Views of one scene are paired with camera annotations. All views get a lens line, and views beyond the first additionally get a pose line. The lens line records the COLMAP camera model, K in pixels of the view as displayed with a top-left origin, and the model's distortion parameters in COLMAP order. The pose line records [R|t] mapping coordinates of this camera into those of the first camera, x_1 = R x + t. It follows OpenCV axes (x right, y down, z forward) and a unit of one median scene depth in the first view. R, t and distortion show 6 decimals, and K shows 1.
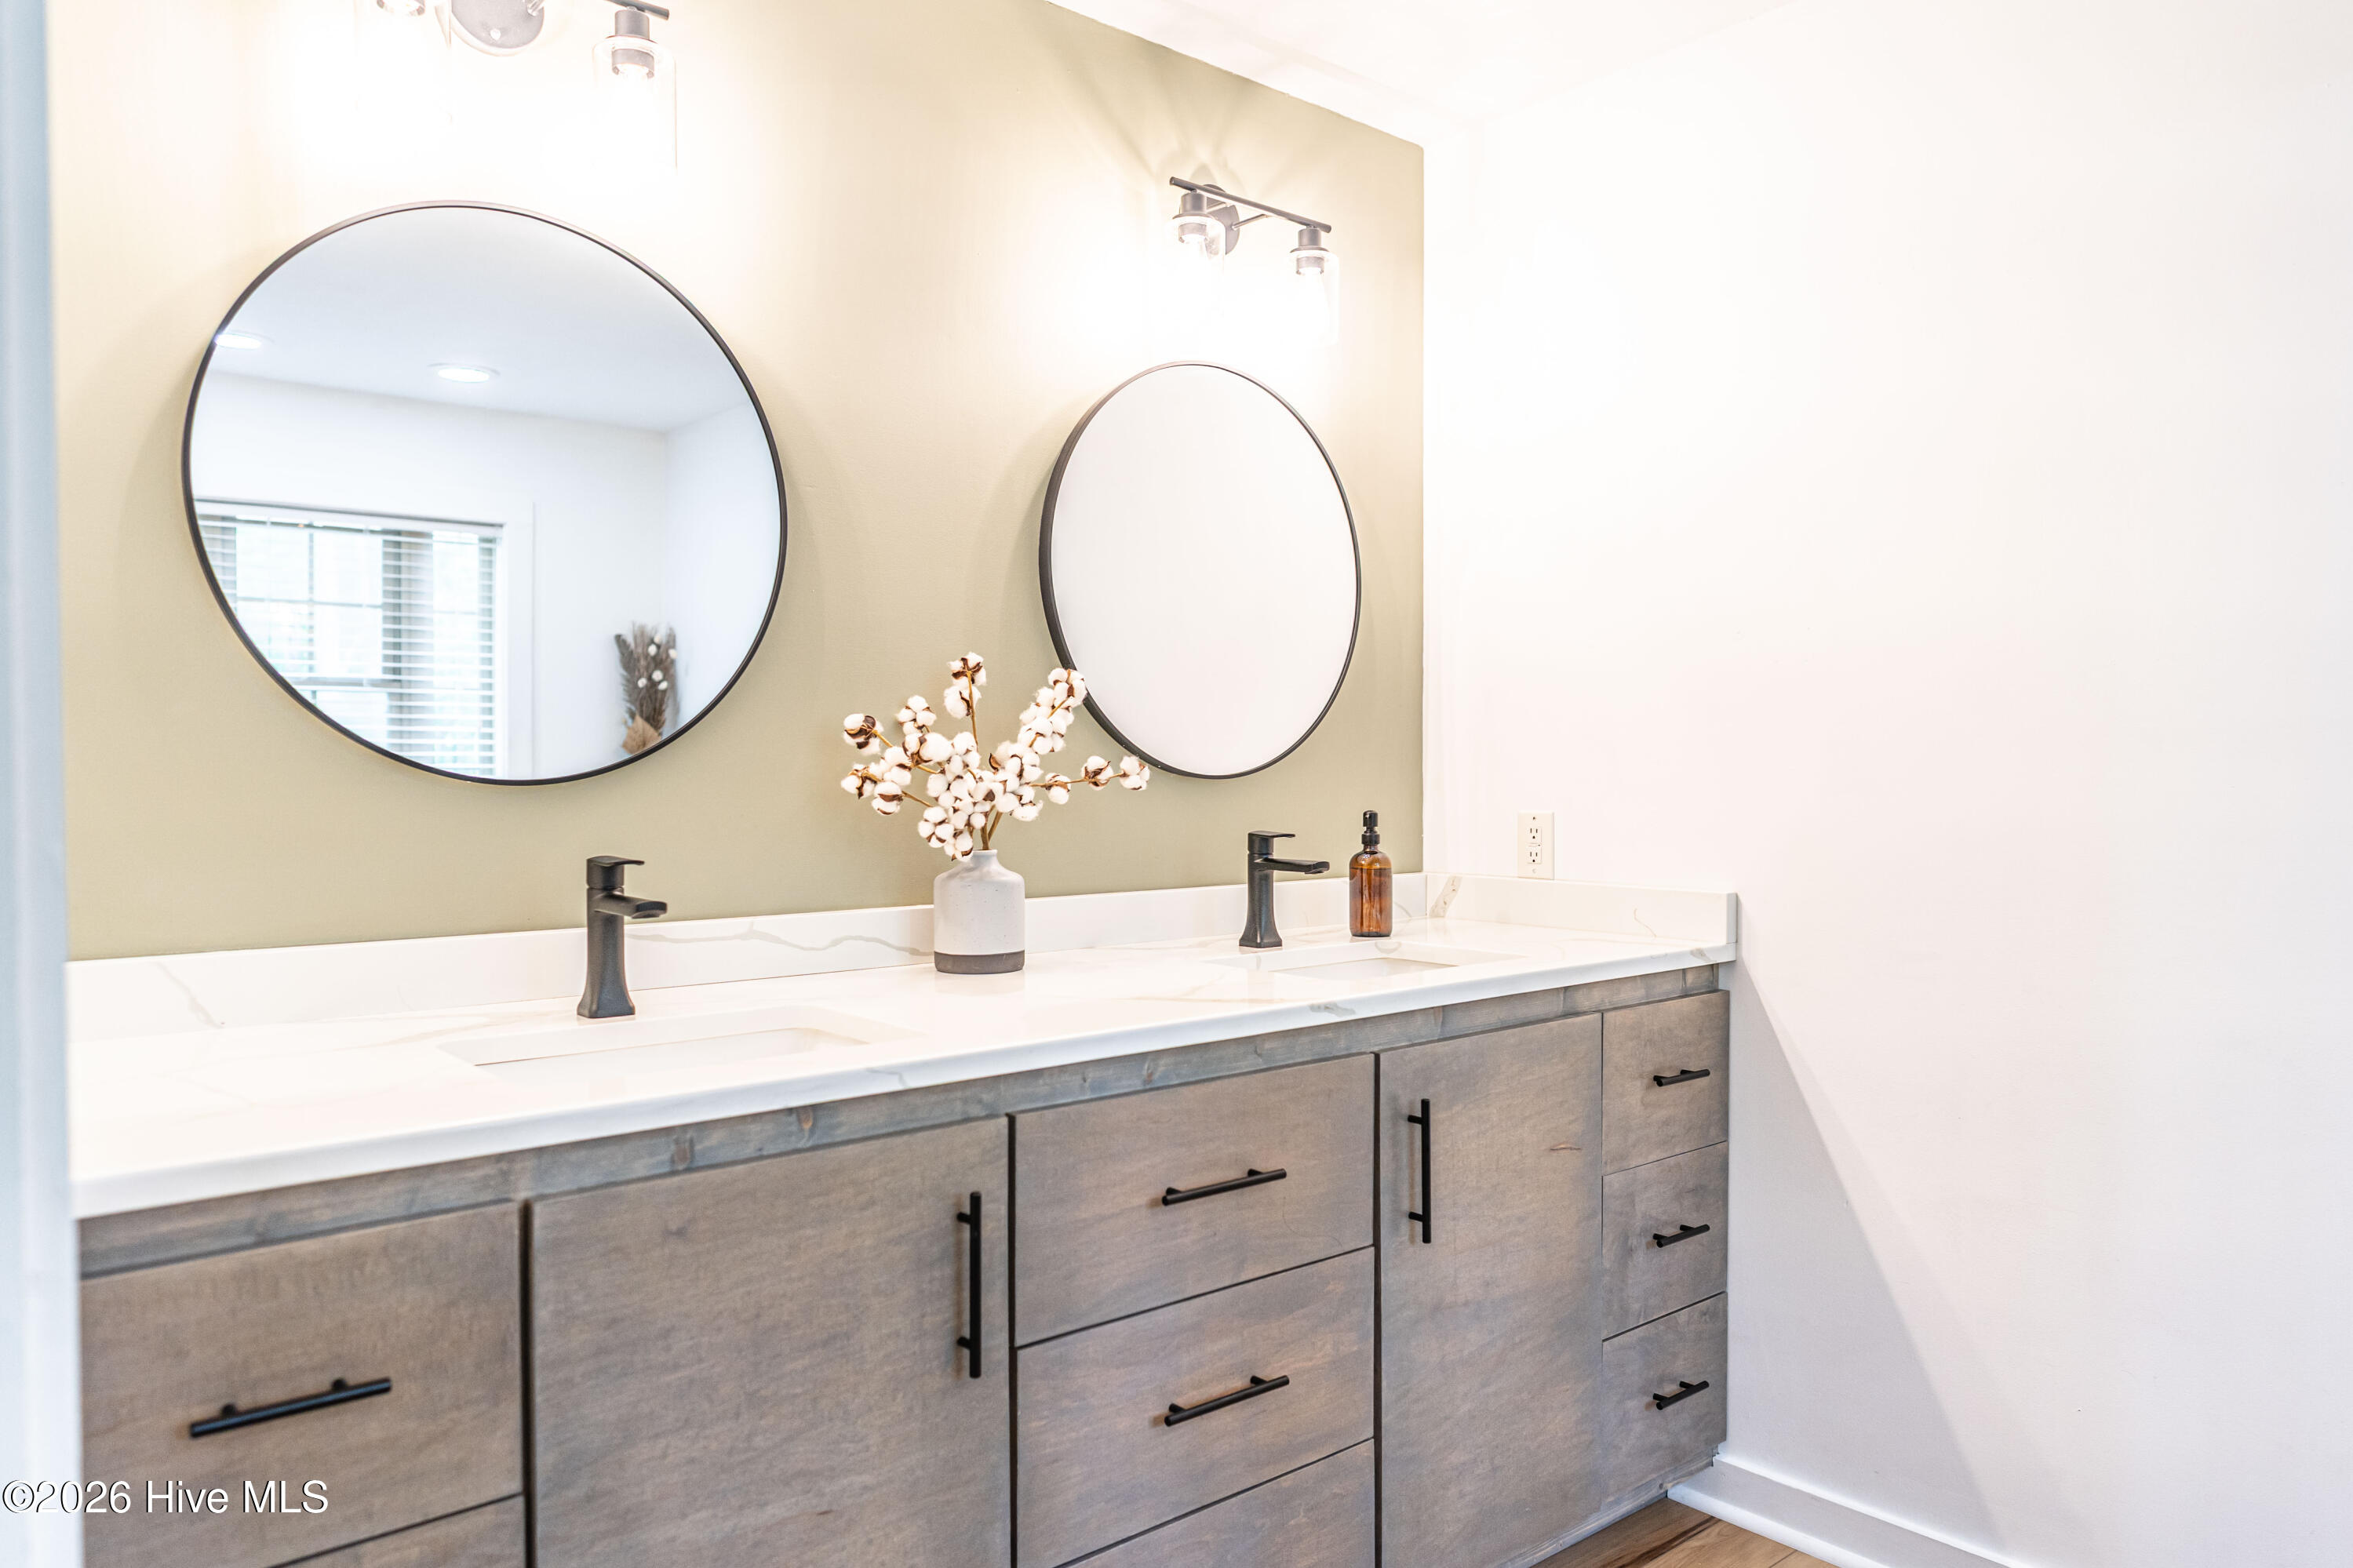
lens RADIAL K [[1572.7, 0, 1165.0], [0, 1572.7, 790.3], [0, 0, 1]] dist [0.000042, 0.003101]
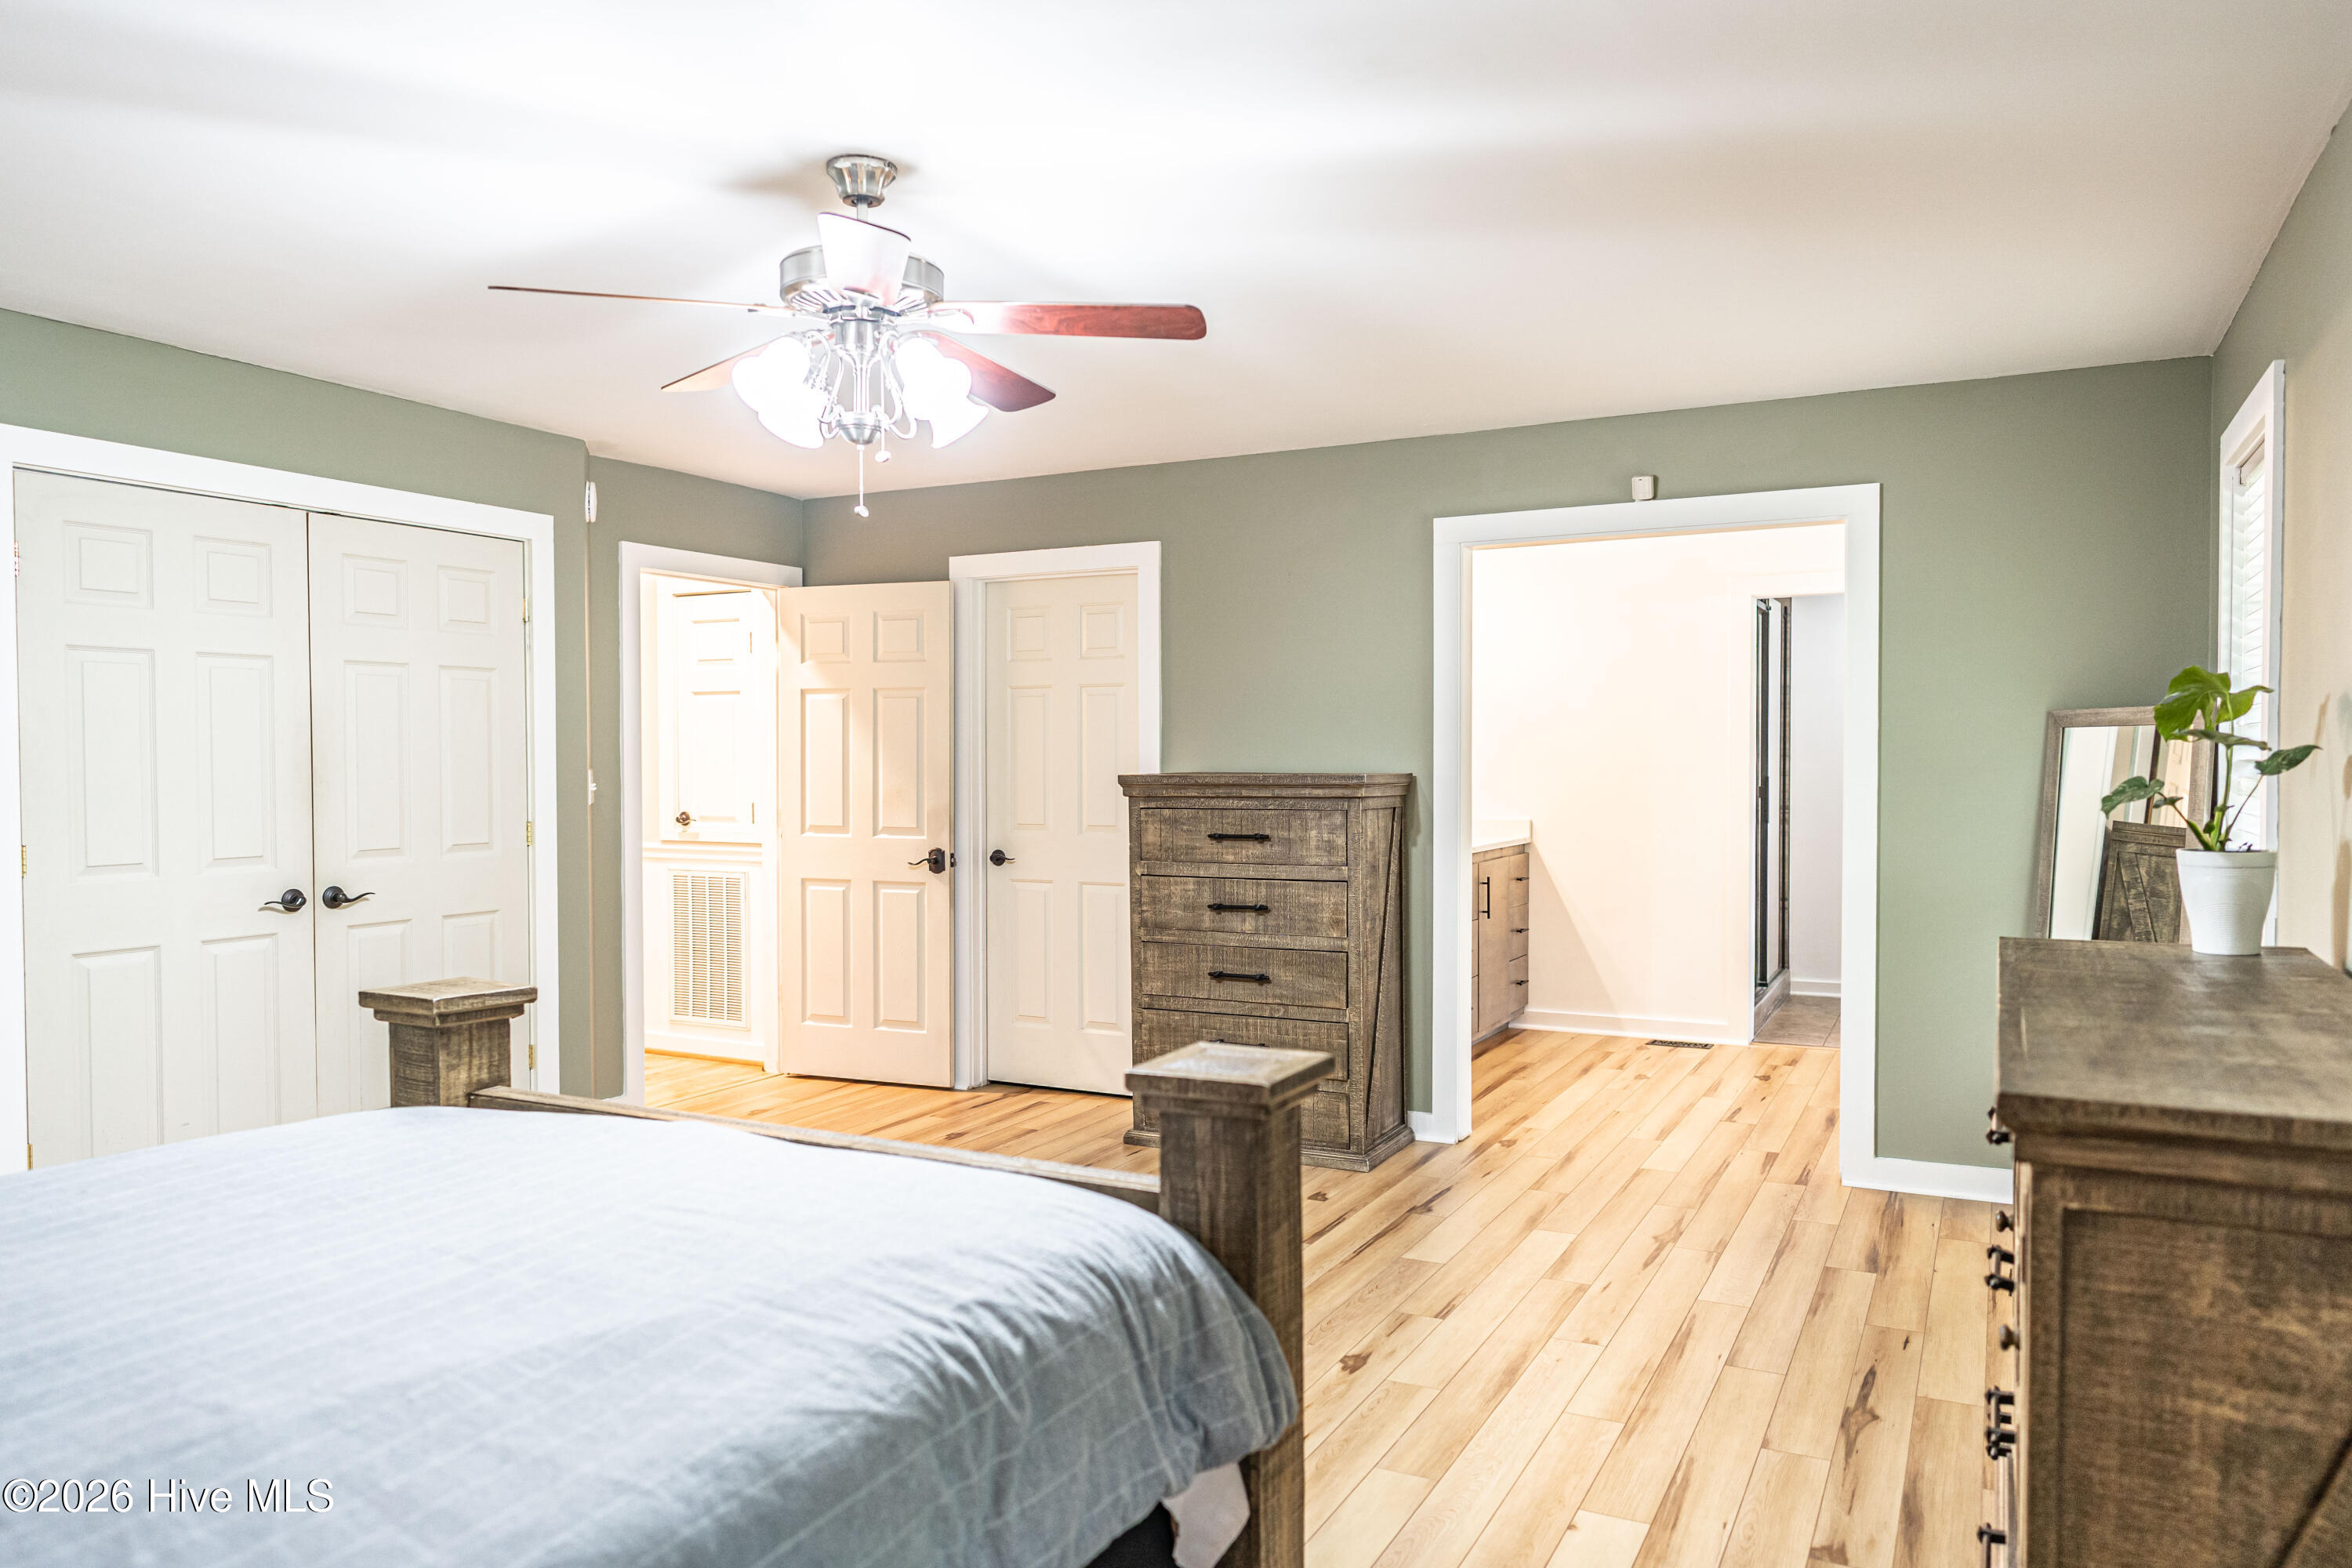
lens RADIAL K [[1585.6, 0, 1176.0], [0, 1585.6, 784.0], [0, 0, 1]] dist [0.005674, 0.001261]
pose [[0.924603, -0.008009, 0.380848, -1.577437], [0.007487, 0.999968, 0.002852, -0.018476], [-0.380859, 0.000215, 0.924633, -1.719298]]
